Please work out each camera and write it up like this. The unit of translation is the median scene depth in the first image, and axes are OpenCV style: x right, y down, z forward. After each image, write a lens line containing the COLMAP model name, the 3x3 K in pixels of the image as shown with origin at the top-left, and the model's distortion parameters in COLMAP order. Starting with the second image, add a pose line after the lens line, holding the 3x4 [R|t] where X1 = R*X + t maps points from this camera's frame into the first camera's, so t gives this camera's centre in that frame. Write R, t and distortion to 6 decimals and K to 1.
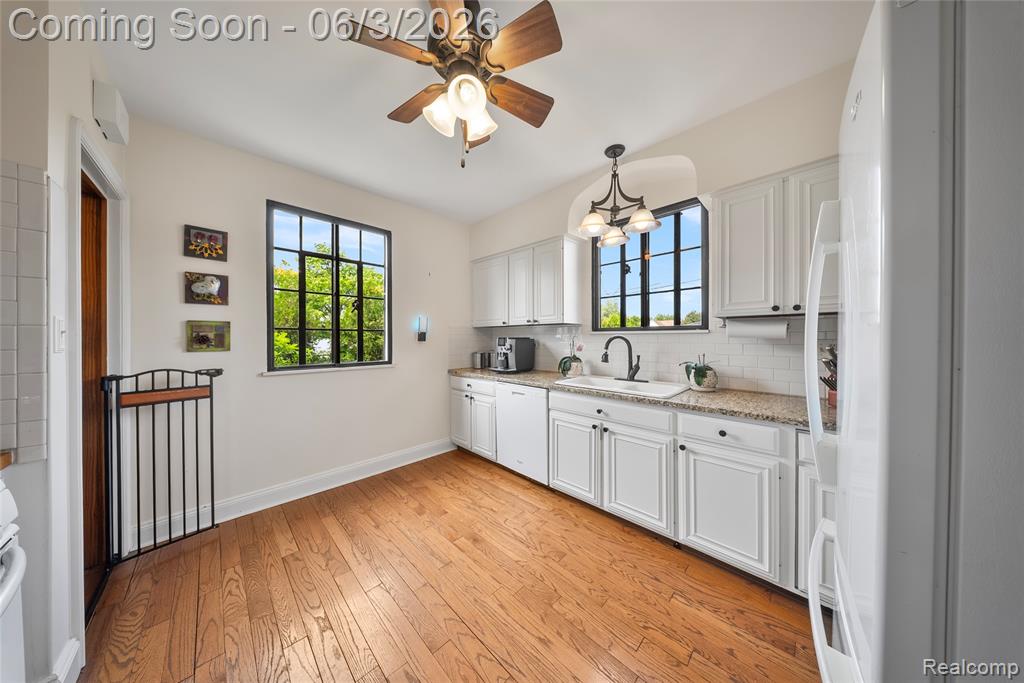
lens RADIAL K [[291.8, 0, 517.5], [0, 291.8, 338.6], [0, 0, 1]] dist [-0.000507, -0.000027]
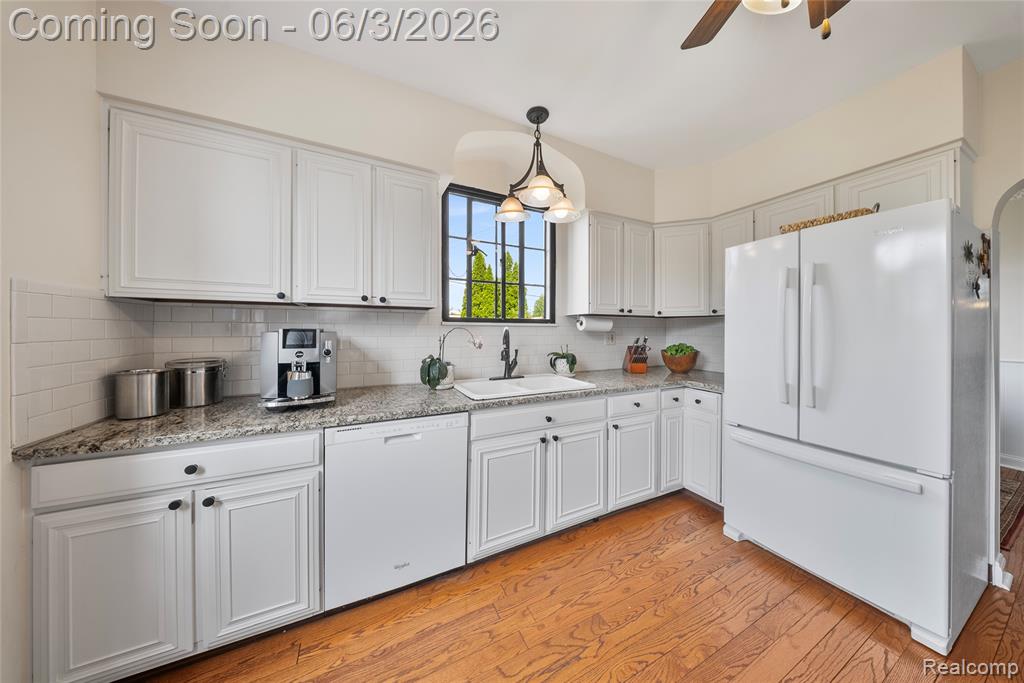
lens RADIAL K [[301.1, 0, 513.6], [0, 301.1, 334.5], [0, 0, 1]] dist [-0.004736, -0.000096]
pose [[0.349410, -0.012070, 0.936892, -0.481119], [0.002497, 0.999925, 0.011951, 0.000720], [-0.936967, -0.001837, 0.349414, 0.708070]]
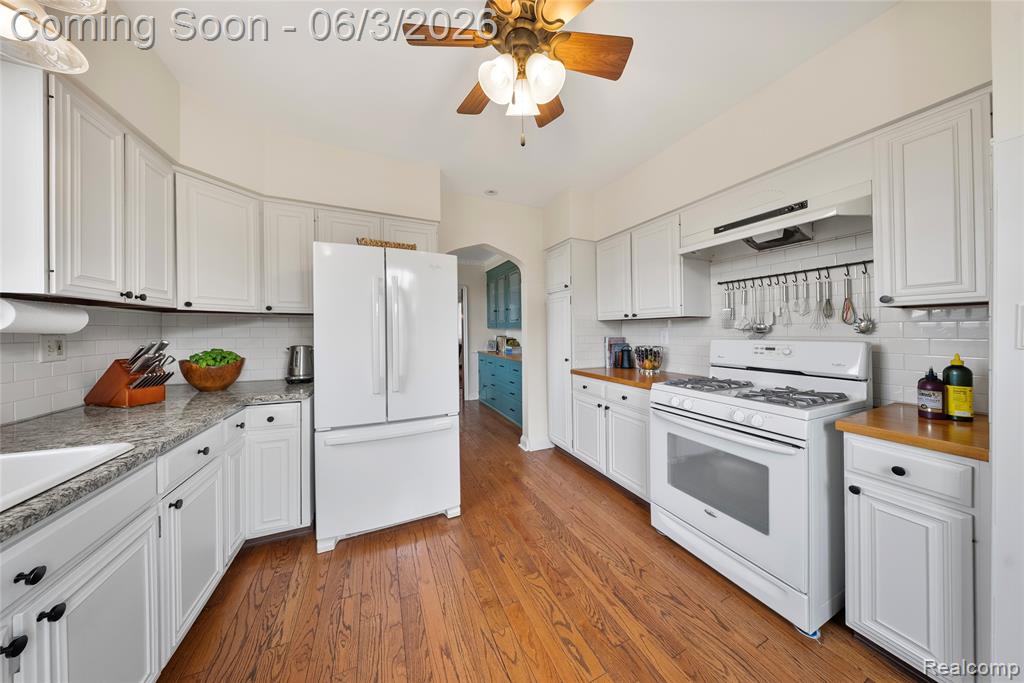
lens RADIAL K [[303.8, 0, 515.0], [0, 303.8, 331.2], [0, 0, 1]] dist [-0.007493, -0.000020]
pose [[-0.925802, -0.000115, 0.378009, -0.257504], [0.002379, 0.999978, 0.006131, -0.001869], [-0.378001, 0.006576, -0.925782, 0.968246]]
